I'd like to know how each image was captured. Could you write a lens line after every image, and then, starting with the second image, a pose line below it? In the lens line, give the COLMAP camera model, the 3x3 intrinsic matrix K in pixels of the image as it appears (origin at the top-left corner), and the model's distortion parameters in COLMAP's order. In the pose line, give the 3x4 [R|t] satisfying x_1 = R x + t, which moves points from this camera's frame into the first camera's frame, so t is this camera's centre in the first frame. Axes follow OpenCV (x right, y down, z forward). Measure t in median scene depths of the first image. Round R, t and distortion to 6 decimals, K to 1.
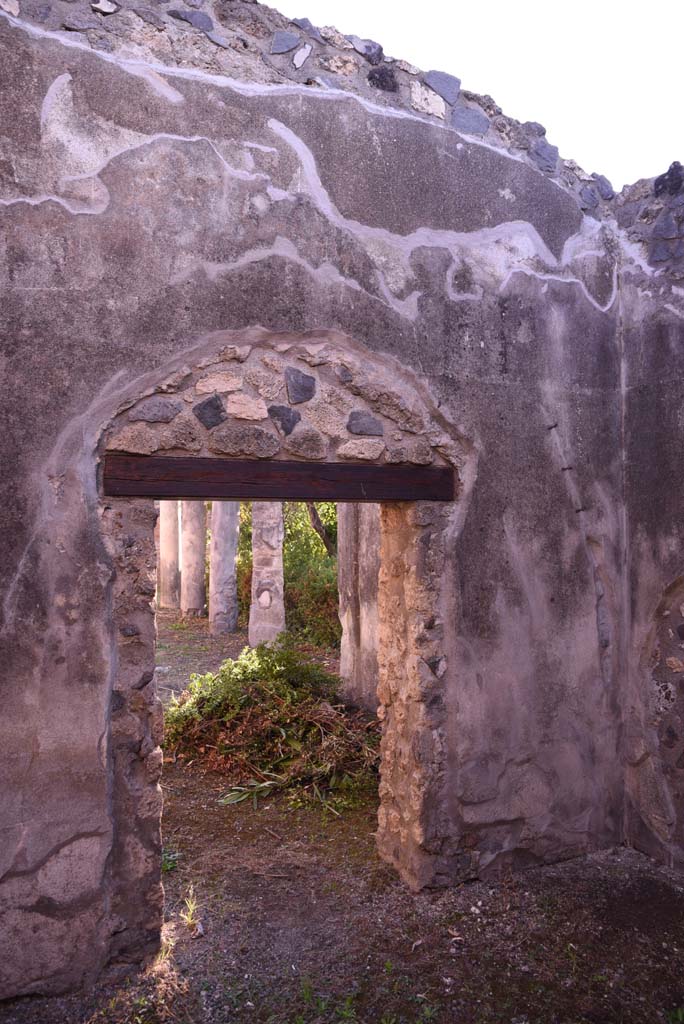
lens RADIAL K [[696.8, 0, 334.5], [0, 696.8, 510.8], [0, 0, 1]] dist [-0.134574, 0.094620]
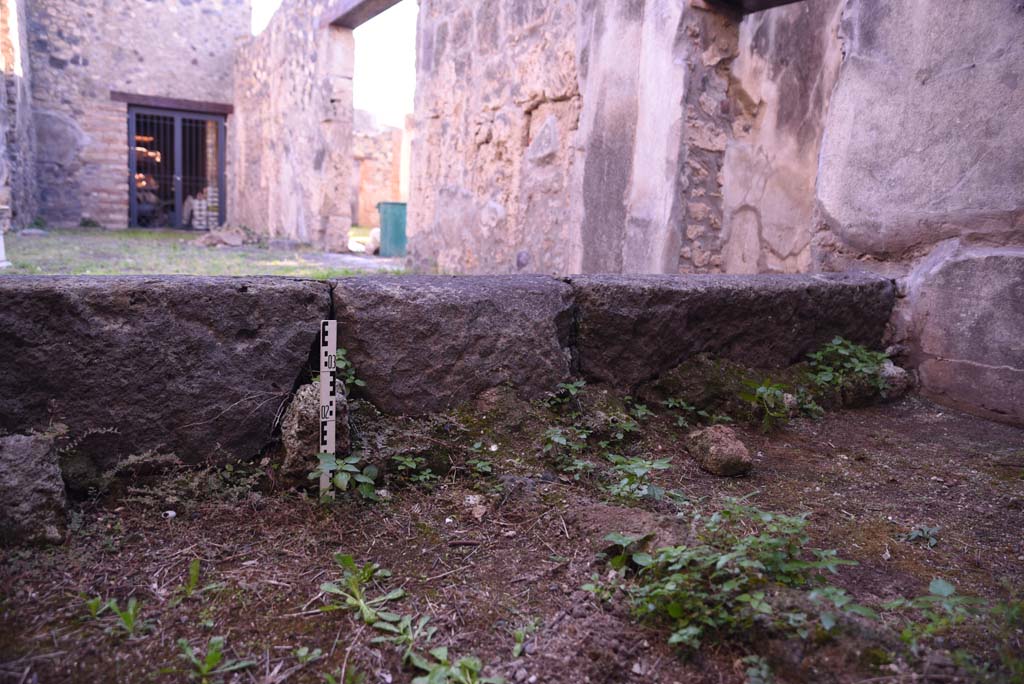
lens RADIAL K [[696.8, 0, 511.6], [0, 696.8, 350.7], [0, 0, 1]] dist [-0.134574, 0.094620]
pose [[0.989075, 0.037671, 0.142521, -1.242320], [-0.067466, 0.975282, 0.210414, 0.385514], [-0.131071, -0.217730, 0.967168, -0.629463]]
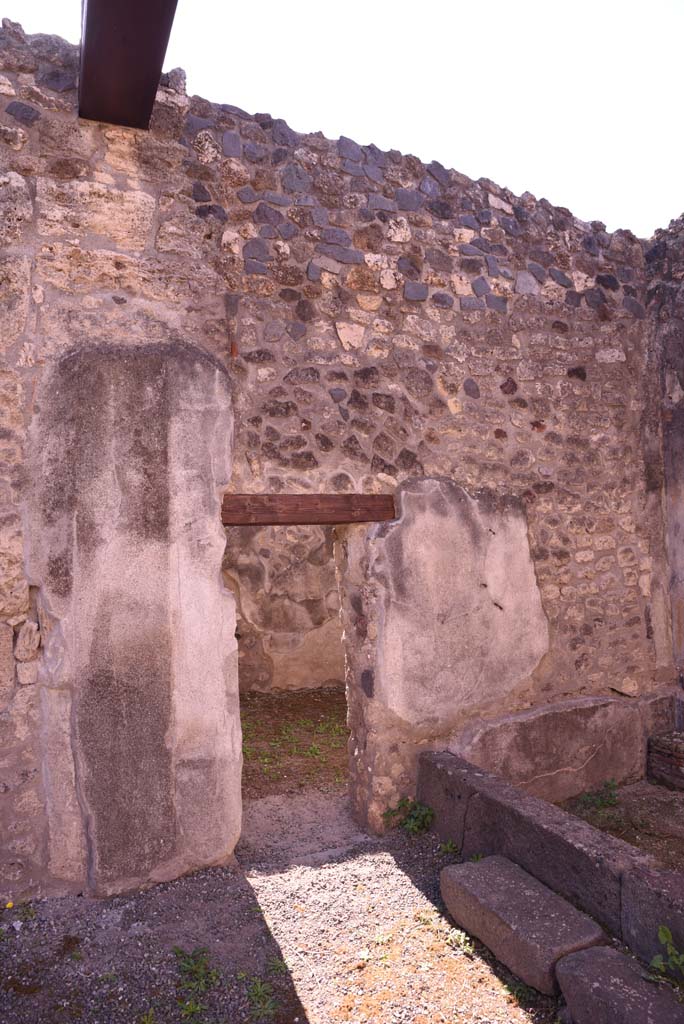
lens RADIAL K [[696.8, 0, 334.5], [0, 696.8, 510.8], [0, 0, 1]] dist [-0.134574, 0.094620]
pose [[0.024889, 0.053963, 0.998233, -2.012659], [0.002432, 0.998536, -0.054040, 0.034520], [-0.999687, 0.003773, 0.024721, 0.418892]]
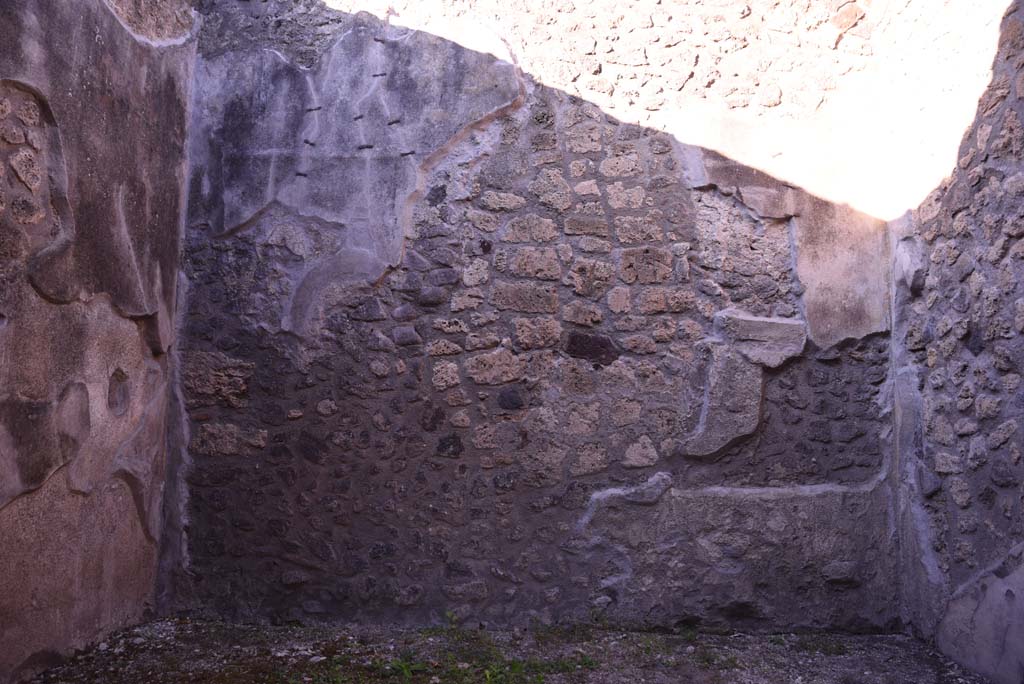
lens RADIAL K [[696.8, 0, 511.6], [0, 696.8, 350.7], [0, 0, 1]] dist [-0.134574, 0.094620]
pose [[-0.899834, 0.033232, 0.434964, -0.091467], [-0.034033, 0.988707, -0.145945, 0.280979], [-0.434902, -0.146130, -0.888542, 1.080732]]
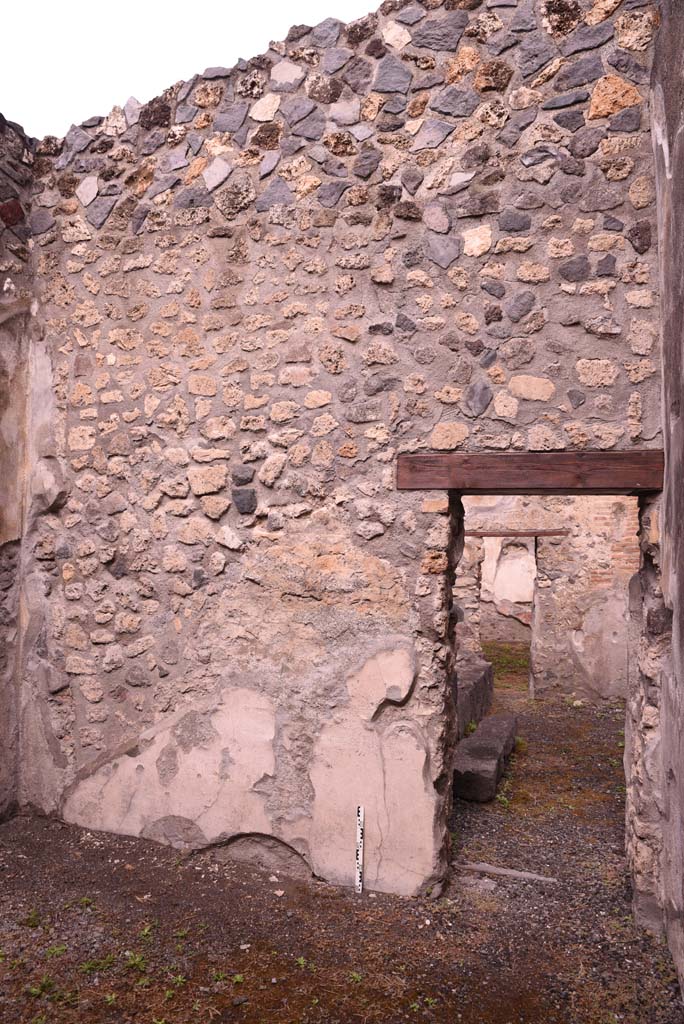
lens RADIAL K [[696.8, 0, 334.5], [0, 696.8, 510.8], [0, 0, 1]] dist [-0.134574, 0.094620]
pose [[-0.680786, -0.041946, -0.731280, 0.362382], [0.006415, 0.997979, -0.063216, 0.078432], [0.732454, -0.047728, -0.679142, 1.033140]]
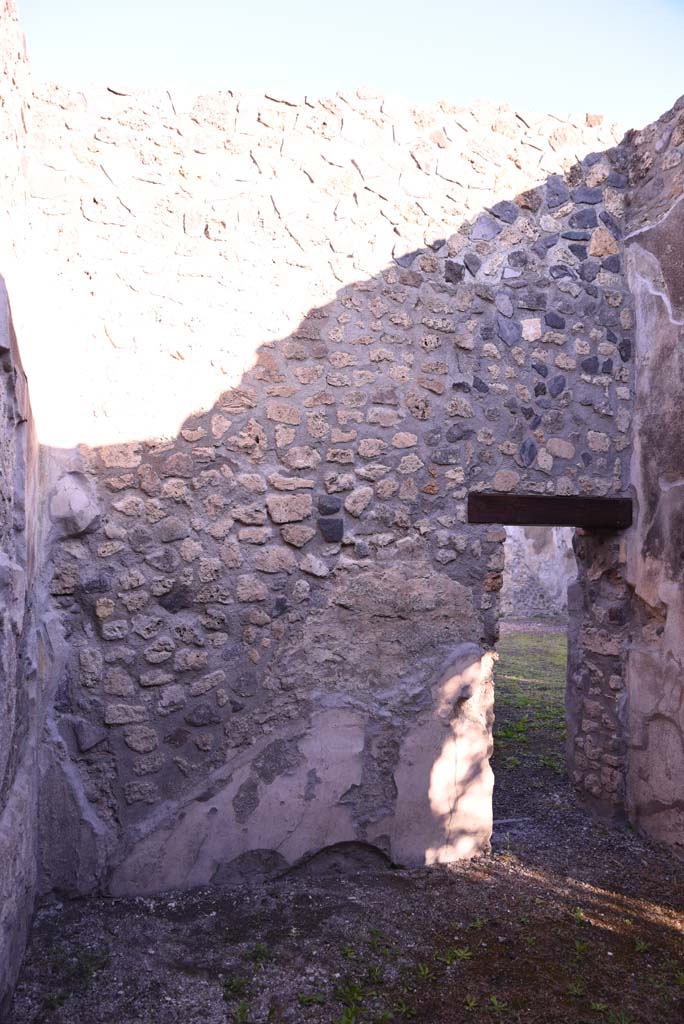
lens RADIAL K [[696.8, 0, 334.5], [0, 696.8, 510.8], [0, 0, 1]] dist [-0.134574, 0.094620]
pose [[-0.128217, -0.044939, -0.990727, 0.812175], [0.024011, 0.998539, -0.048400, 0.014507], [0.991455, -0.029994, -0.126951, 0.311185]]
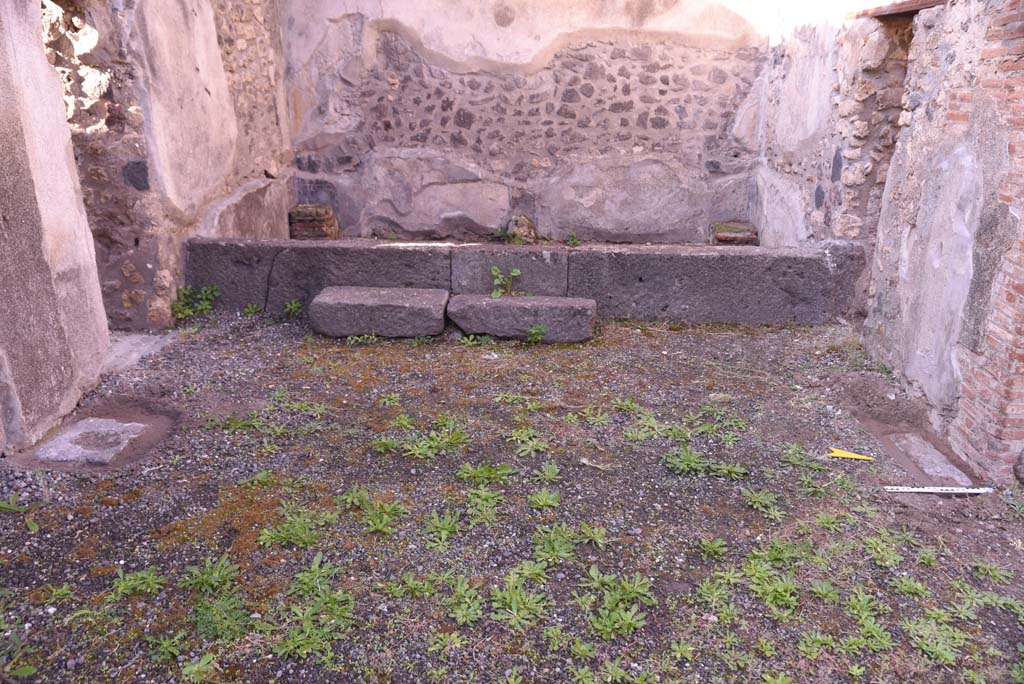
lens RADIAL K [[819.8, 0, 510.9], [0, 819.8, 350.8], [0, 0, 1]] dist [-0.102542, 0.114231]
pose [[-0.893672, -0.148662, 0.423378, -1.926464], [-0.005265, 0.946933, 0.321387, 0.127189], [-0.448689, 0.284986, -0.847031, 1.438570]]
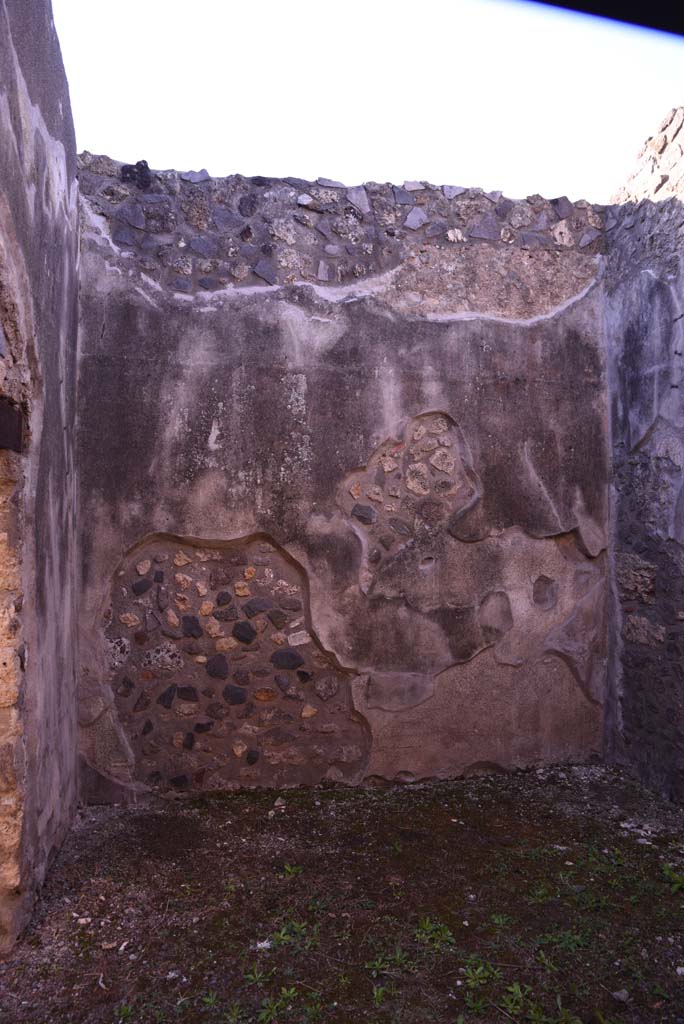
lens RADIAL K [[696.8, 0, 334.5], [0, 696.8, 510.8], [0, 0, 1]] dist [-0.134574, 0.094620]
pose [[0.199995, 0.002223, 0.979794, -0.610362], [-0.035116, 0.999371, 0.004901, 0.041657], [-0.979167, -0.035387, 0.199947, 0.543169]]
